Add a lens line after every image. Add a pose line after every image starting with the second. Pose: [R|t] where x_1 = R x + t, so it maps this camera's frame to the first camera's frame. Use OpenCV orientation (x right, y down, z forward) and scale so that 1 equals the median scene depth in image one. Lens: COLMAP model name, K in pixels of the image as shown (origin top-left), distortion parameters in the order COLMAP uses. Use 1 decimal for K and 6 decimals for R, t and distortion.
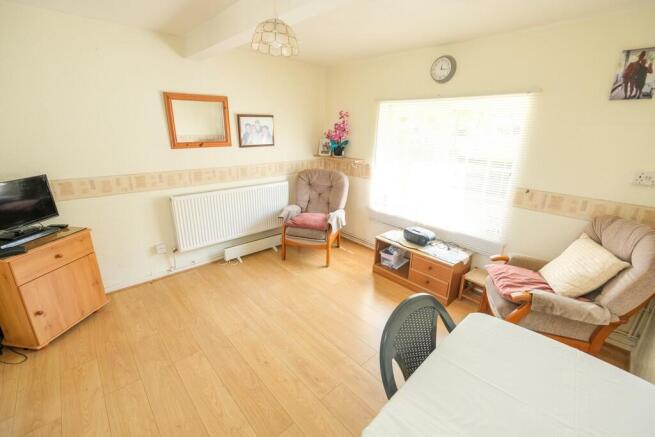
lens RADIAL K [[286.8, 0, 330.6], [0, 286.8, 215.9], [0, 0, 1]] dist [0.000129, 0.000187]
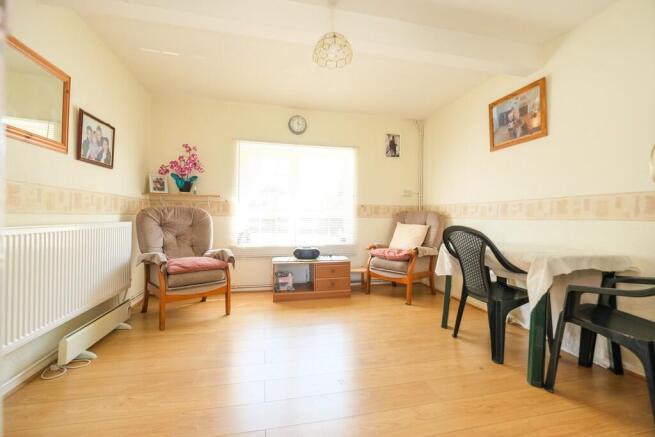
lens RADIAL K [[286.8, 0, 330.6], [0, 286.8, 215.9], [0, 0, 1]] dist [0.000129, 0.000187]
pose [[0.487988, -0.010588, 0.872786, -0.569333], [0.264182, 0.954818, -0.136125, 0.097305], [-0.831911, 0.297001, 0.468737, 0.294772]]
